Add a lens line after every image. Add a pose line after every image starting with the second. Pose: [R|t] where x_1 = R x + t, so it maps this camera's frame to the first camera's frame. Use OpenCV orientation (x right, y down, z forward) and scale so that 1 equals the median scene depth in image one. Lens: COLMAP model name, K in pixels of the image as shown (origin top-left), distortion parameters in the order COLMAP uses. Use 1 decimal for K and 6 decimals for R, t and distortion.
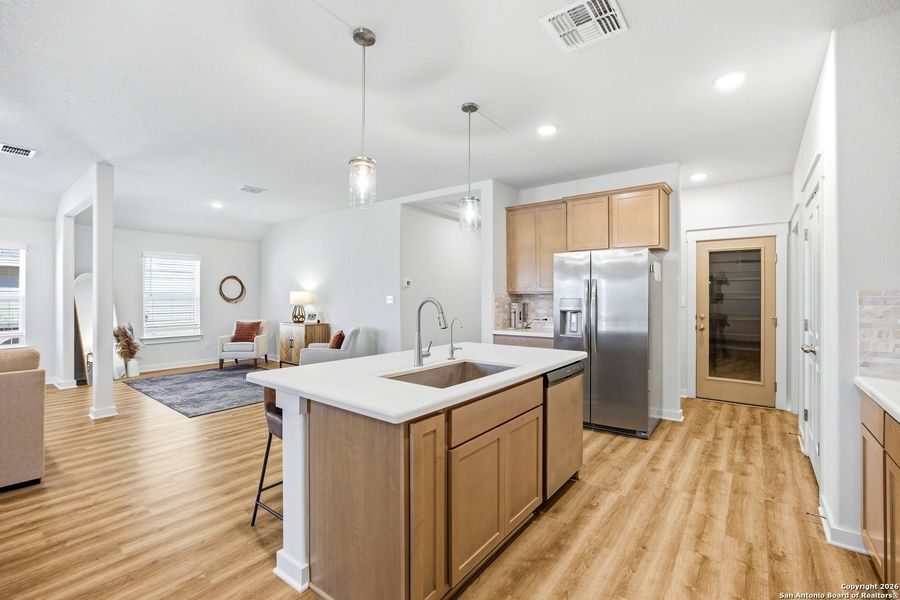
lens RADIAL K [[384.0, 0, 453.3], [0, 384.0, 295.9], [0, 0, 1]] dist [-0.003157, 0.000109]
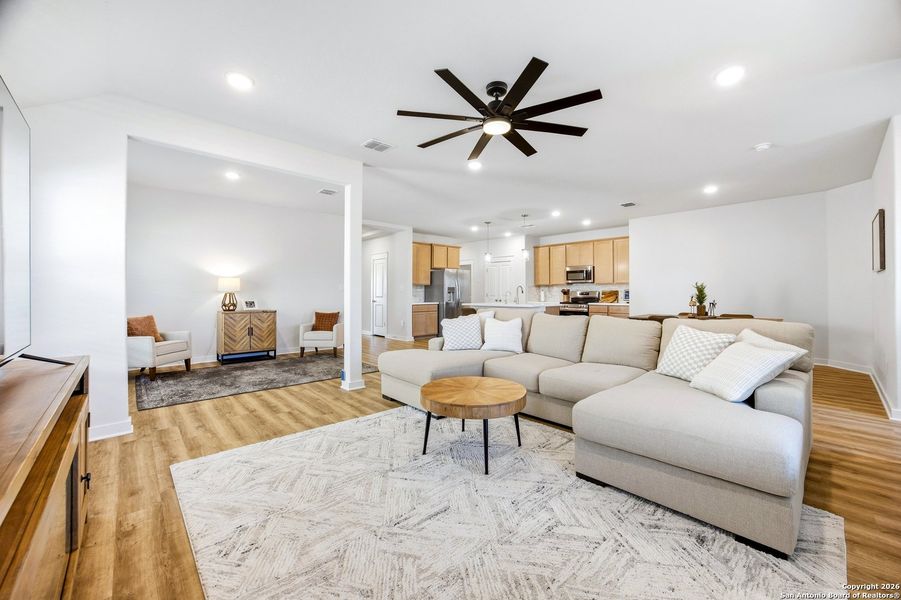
lens RADIAL K [[358.8, 0, 463.0], [0, 358.8, 295.4], [0, 0, 1]] dist [-0.002483, -0.000058]
pose [[0.120536, 0.001828, 0.992707, -1.195734], [0.004080, 0.999989, -0.002337, 0.037129], [-0.992701, 0.004332, 0.120528, 0.352611]]
